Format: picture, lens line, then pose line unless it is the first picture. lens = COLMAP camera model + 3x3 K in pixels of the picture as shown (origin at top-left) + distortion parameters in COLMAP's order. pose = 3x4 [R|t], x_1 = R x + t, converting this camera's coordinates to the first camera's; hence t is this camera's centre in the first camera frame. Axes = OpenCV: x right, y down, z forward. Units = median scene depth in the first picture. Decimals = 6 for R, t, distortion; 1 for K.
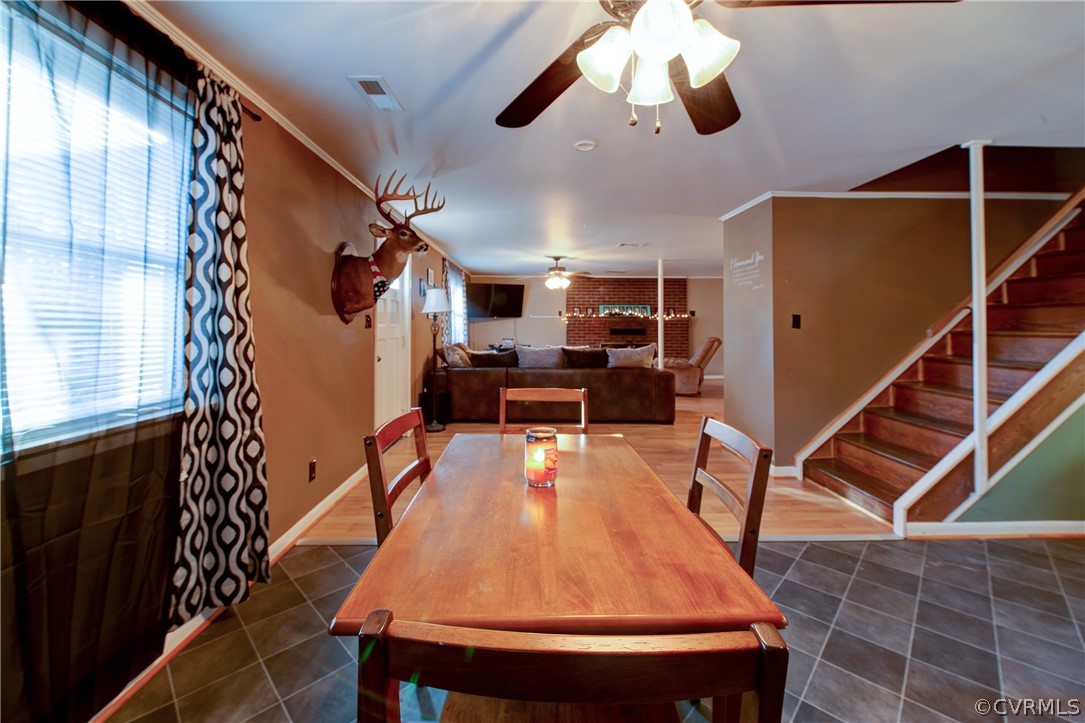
lens RADIAL K [[444.5, 0, 538.5], [0, 444.5, 319.6], [0, 0, 1]] dist [0.004682, -0.001478]
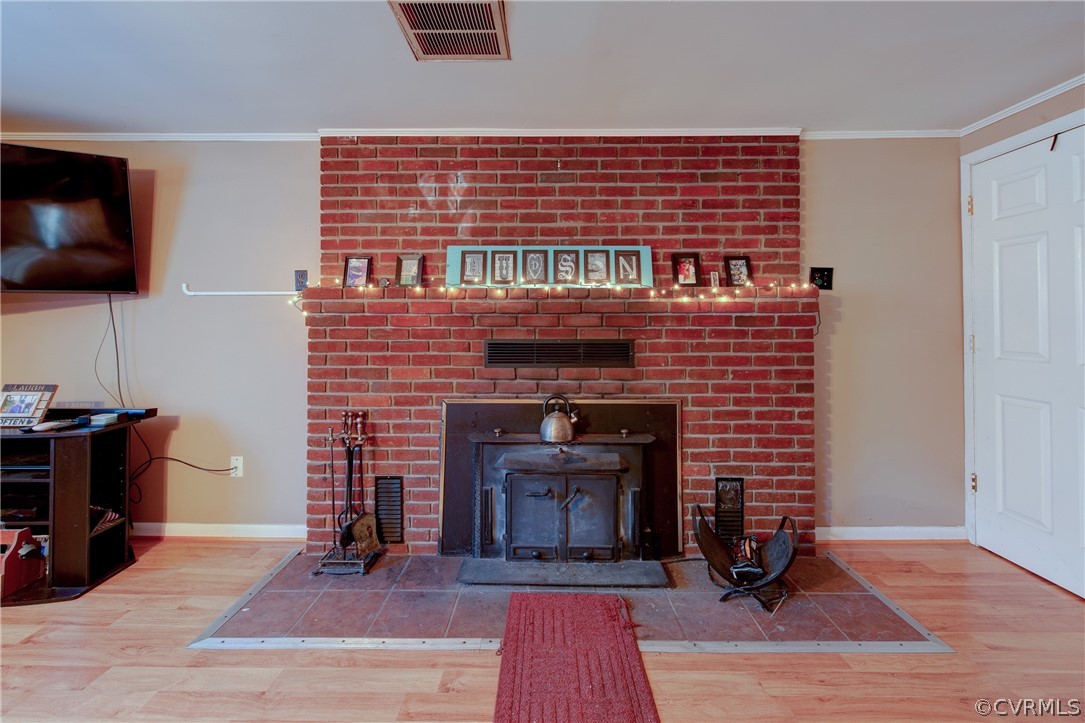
lens RADIAL K [[444.5, 0, 536.1], [0, 444.5, 317.9], [0, 0, 1]] dist [0.004682, -0.001478]
pose [[0.999366, -0.002678, -0.035516, 0.195755], [0.002809, 0.999989, 0.003649, 0.007494], [0.035506, -0.003746, 0.999362, 0.751852]]
